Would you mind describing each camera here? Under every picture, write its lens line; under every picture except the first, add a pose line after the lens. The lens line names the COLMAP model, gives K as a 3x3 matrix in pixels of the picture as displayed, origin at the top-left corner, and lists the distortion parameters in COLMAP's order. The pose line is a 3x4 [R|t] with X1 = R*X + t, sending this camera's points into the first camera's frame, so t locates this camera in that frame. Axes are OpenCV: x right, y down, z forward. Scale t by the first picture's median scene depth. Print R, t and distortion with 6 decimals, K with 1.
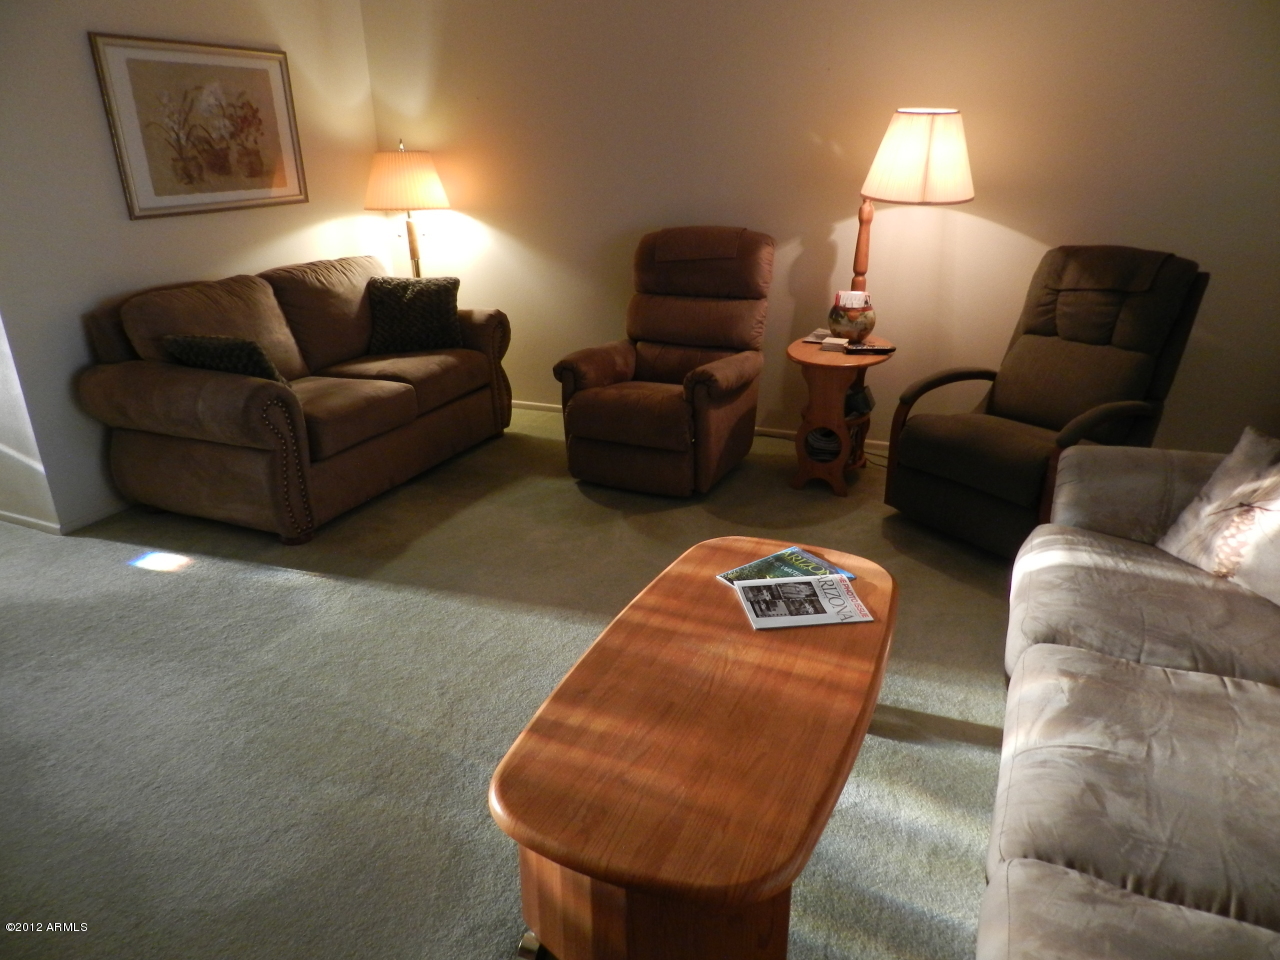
lens RADIAL K [[857.9, 0, 640.0], [0, 857.9, 480.0], [0, 0, 1]] dist [0.012506, -0.000933]
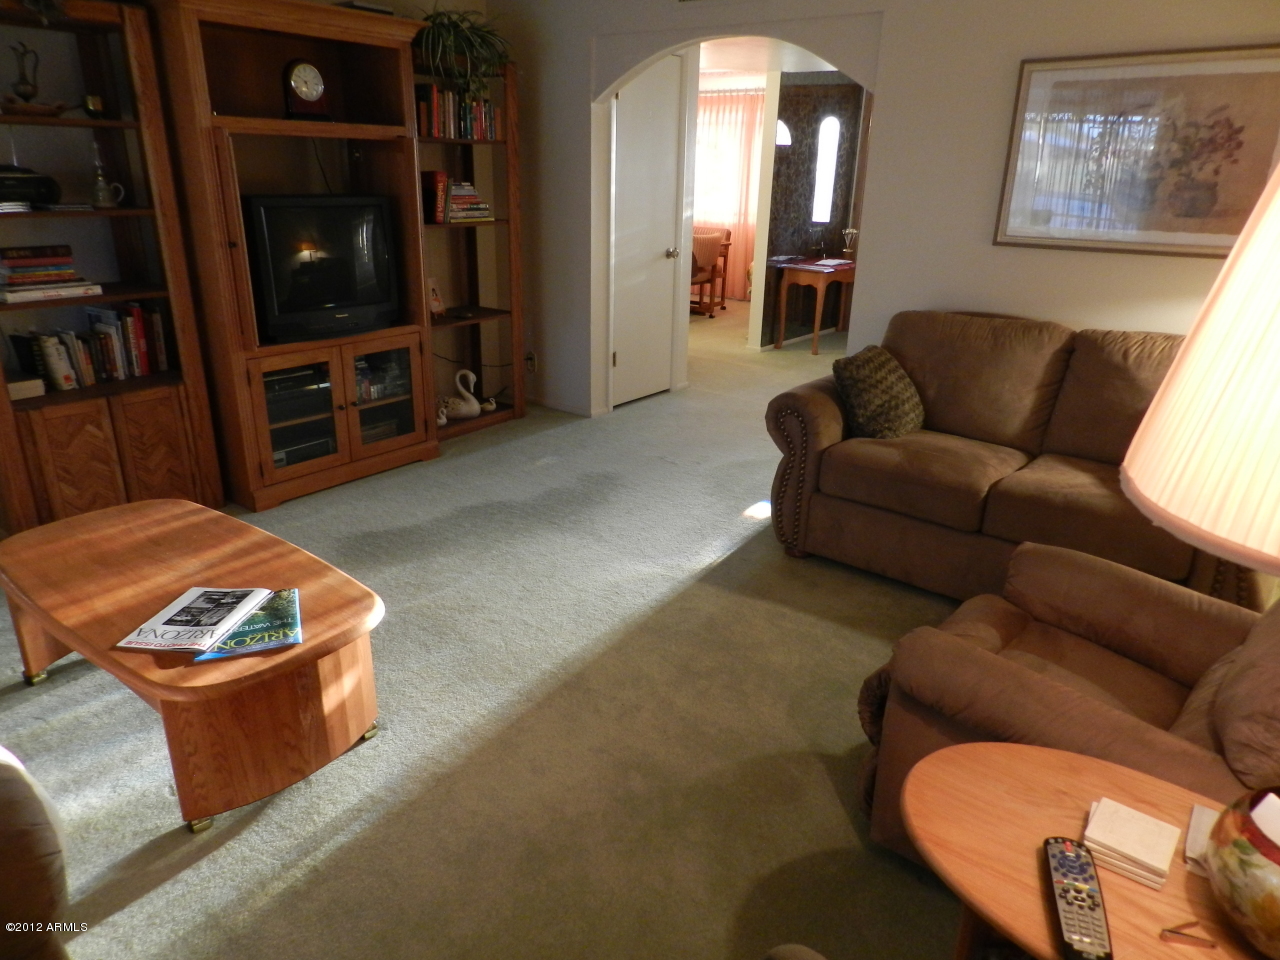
lens RADIAL K [[857.1, 0, 640.0], [0, 857.1, 480.0], [0, 0, 1]] dist [0.034862, -0.000400]
pose [[-0.233721, 0.348559, -0.907679, 0.689655], [-0.375053, 0.828968, 0.414906, -0.449654], [0.897056, 0.437400, -0.063019, 1.080496]]
